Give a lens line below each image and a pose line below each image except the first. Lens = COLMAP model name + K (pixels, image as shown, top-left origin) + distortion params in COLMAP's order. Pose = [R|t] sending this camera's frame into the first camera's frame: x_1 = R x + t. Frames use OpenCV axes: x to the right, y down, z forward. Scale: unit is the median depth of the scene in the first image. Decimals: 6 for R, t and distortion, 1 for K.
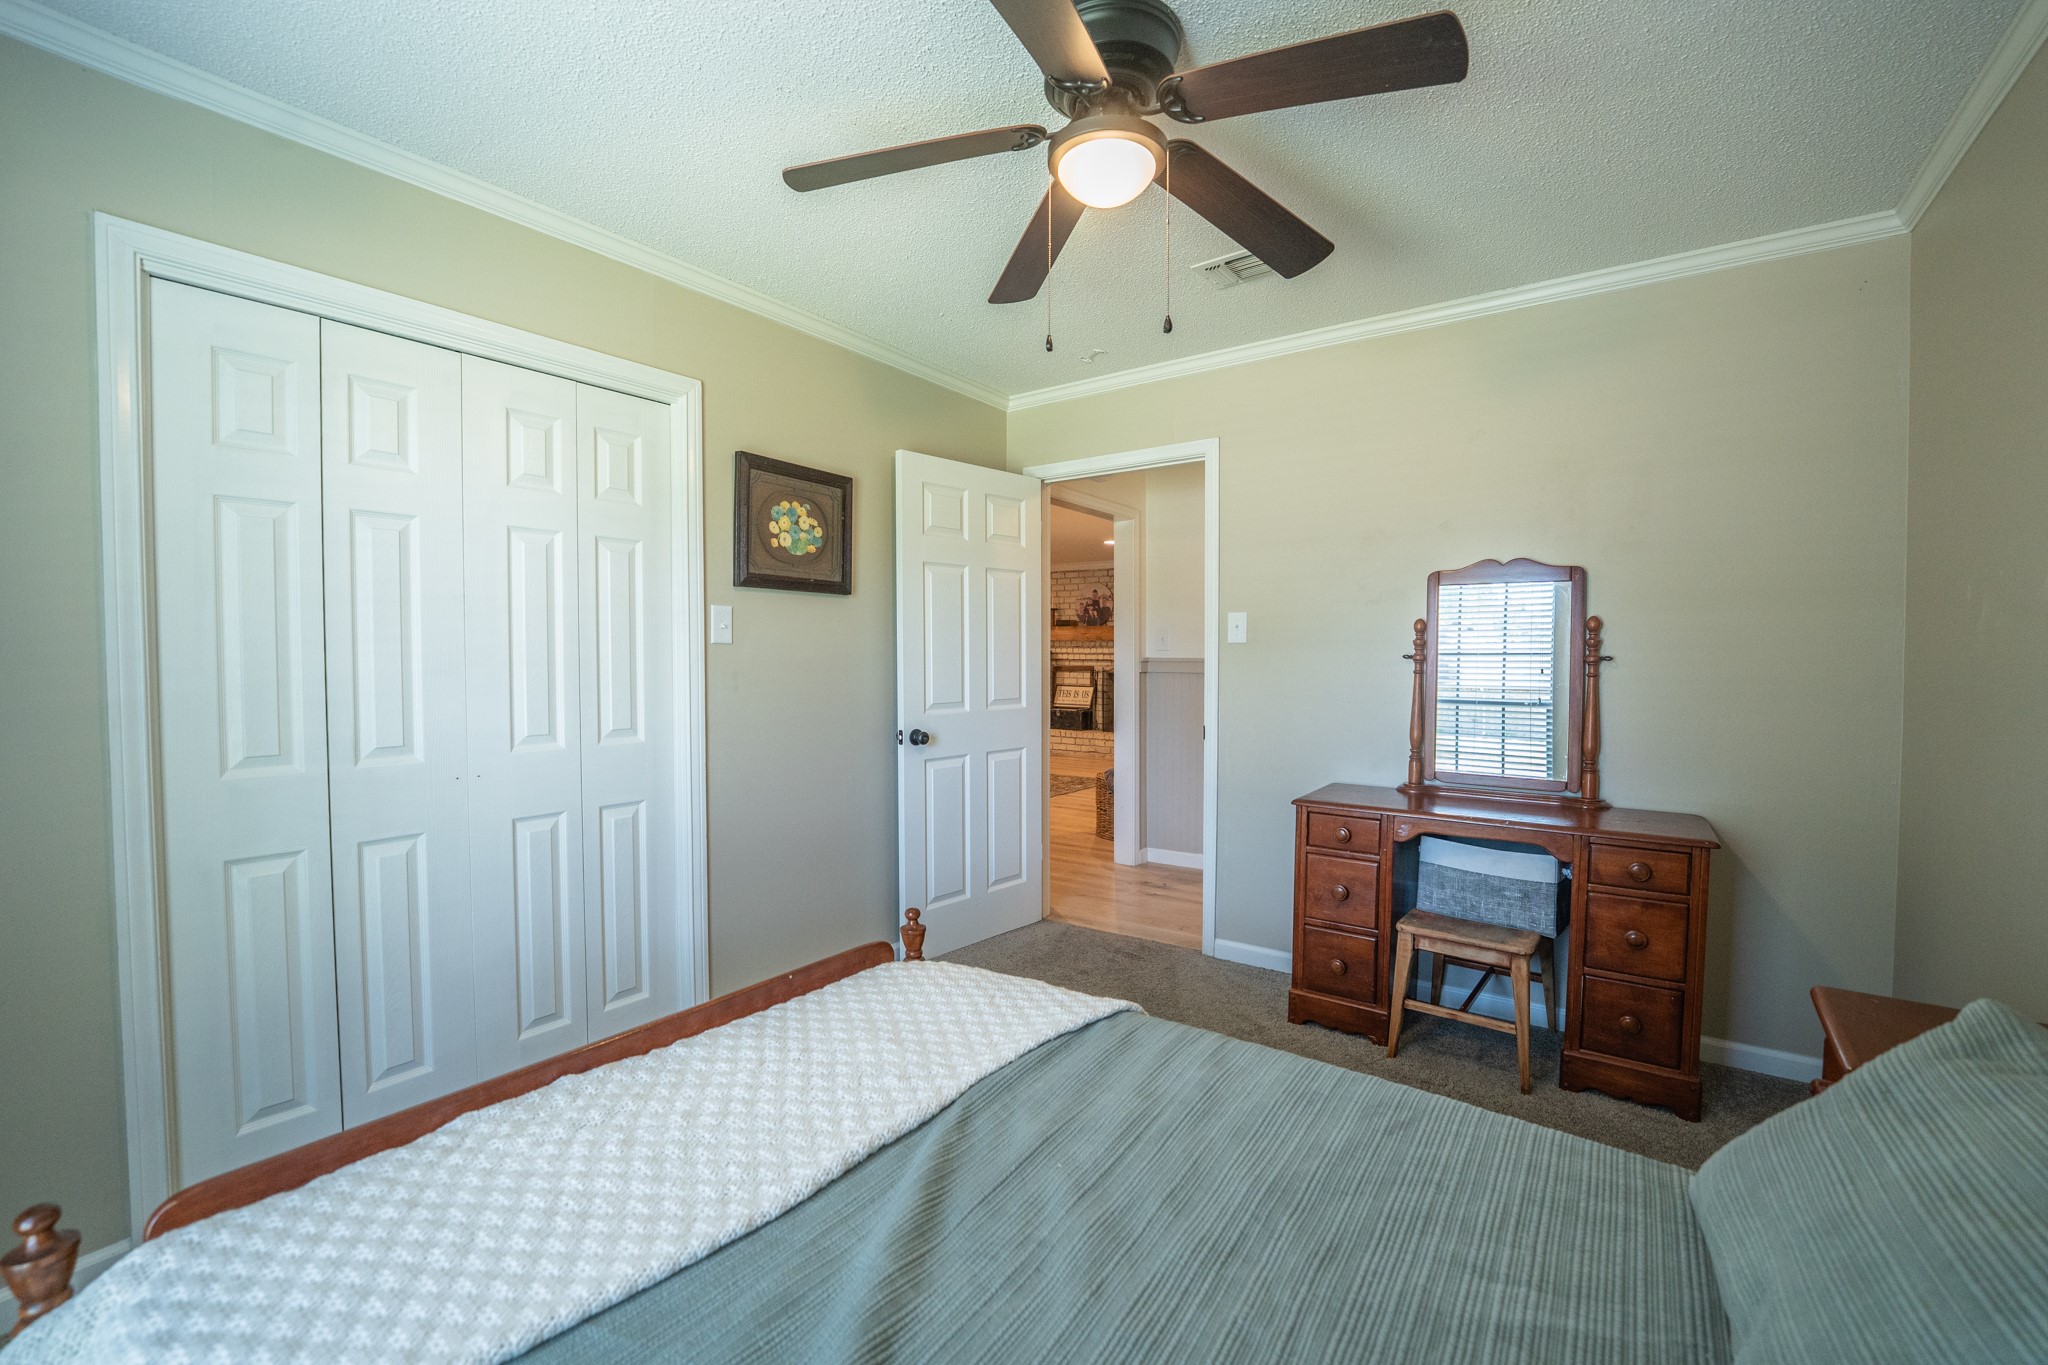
lens RADIAL K [[829.9, 0, 1024.3], [0, 829.9, 680.8], [0, 0, 1]] dist [-0.023997, -0.000623]
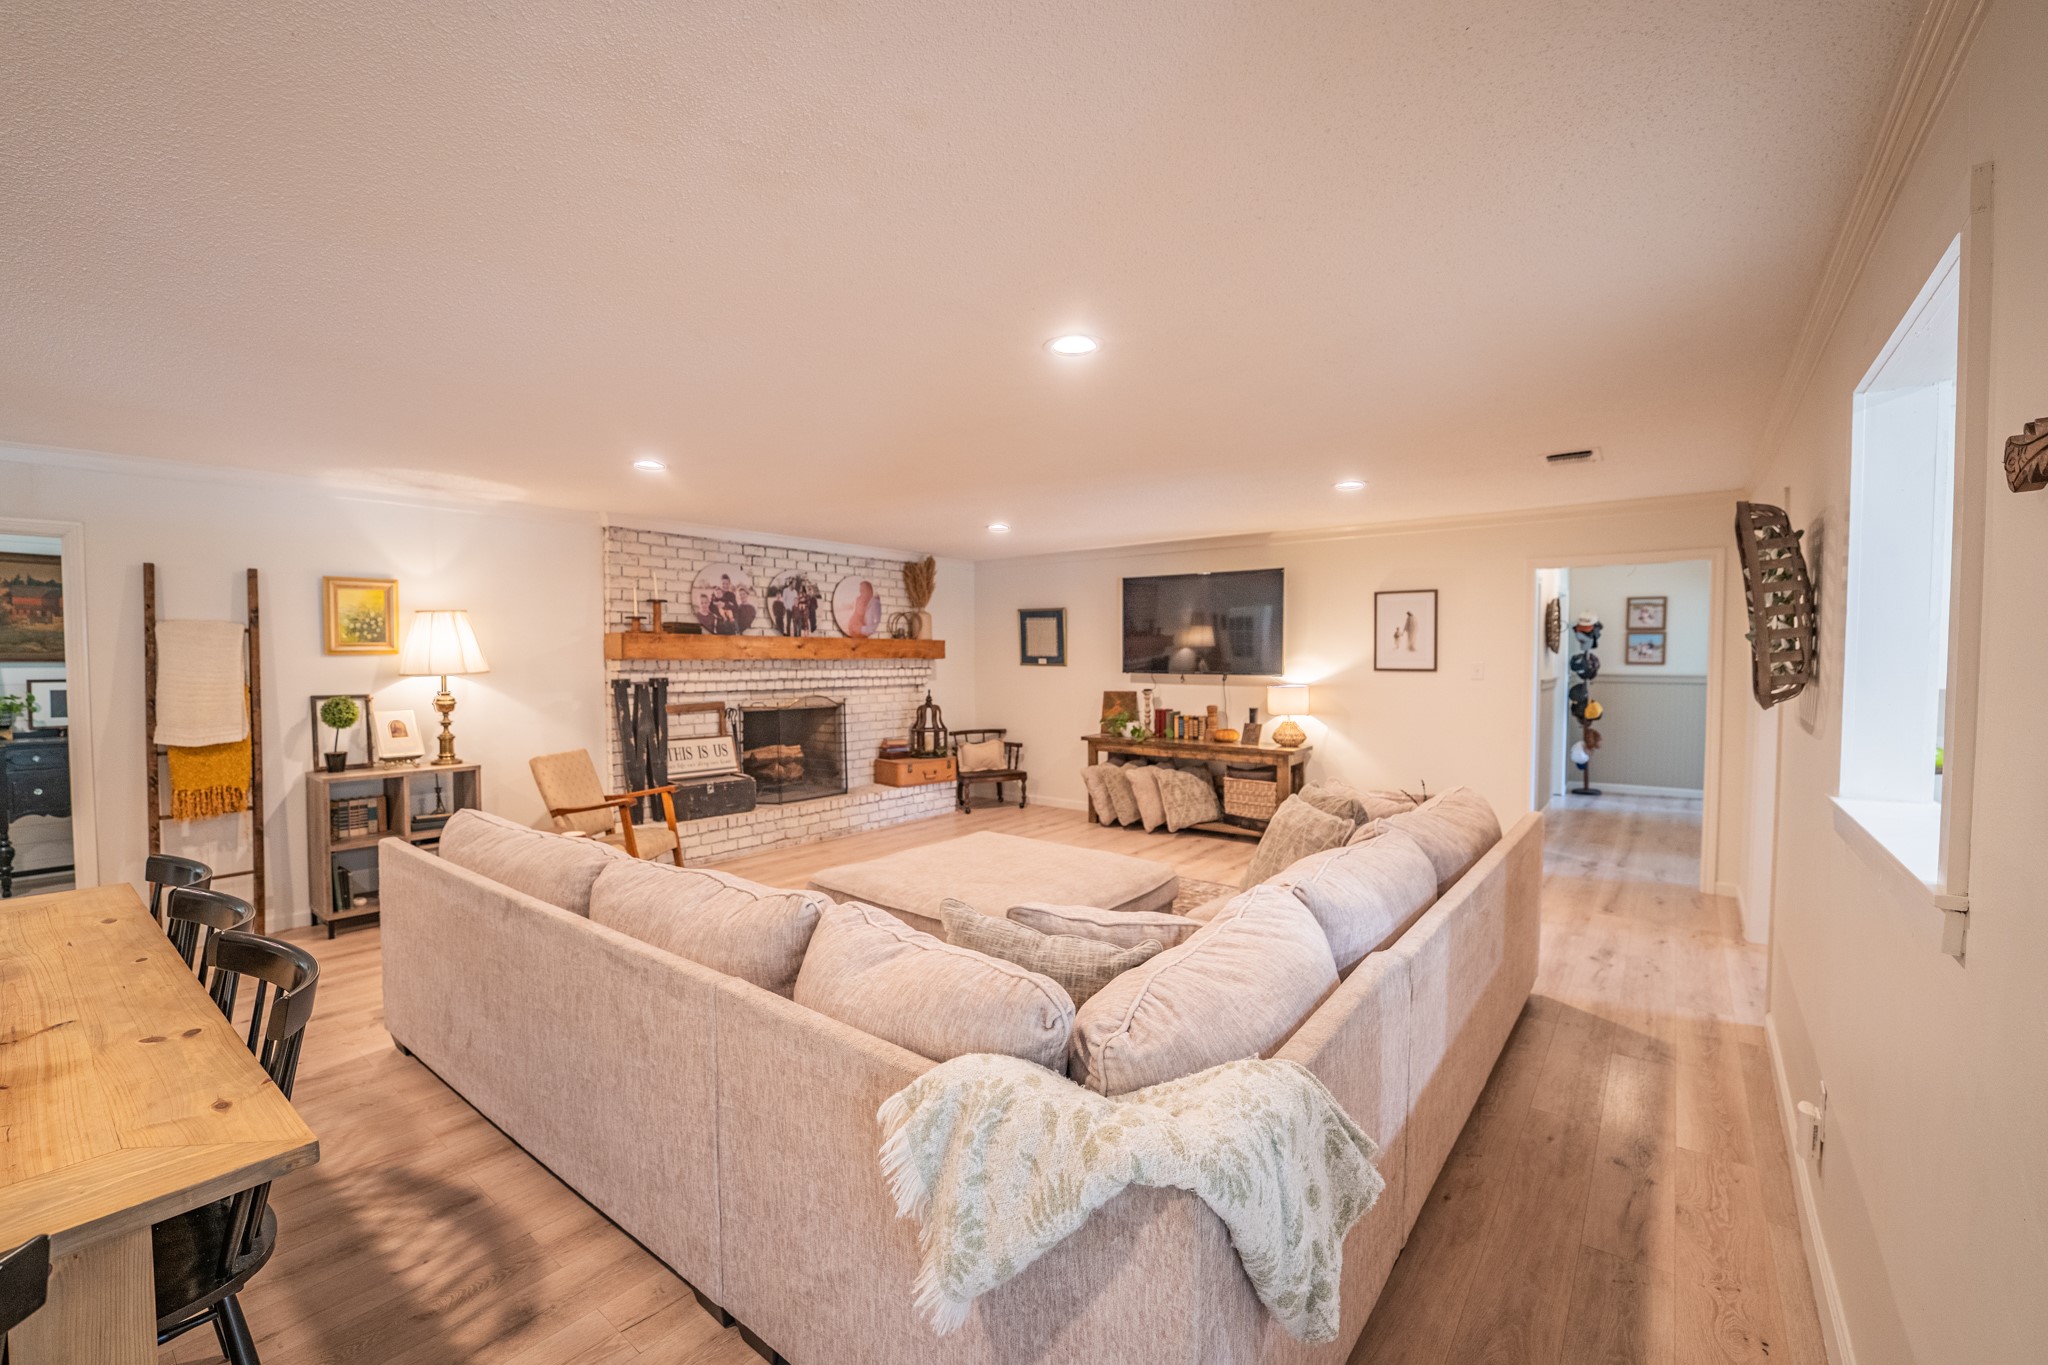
lens RADIAL K [[829.9, 0, 1026.8], [0, 829.9, 688.8], [0, 0, 1]] dist [-0.023997, -0.000623]
pose [[0.047058, -0.032571, 0.998361, -0.500621], [0.034241, 0.998933, 0.030976, -0.037969], [-0.998305, 0.032727, 0.048123, 0.750895]]
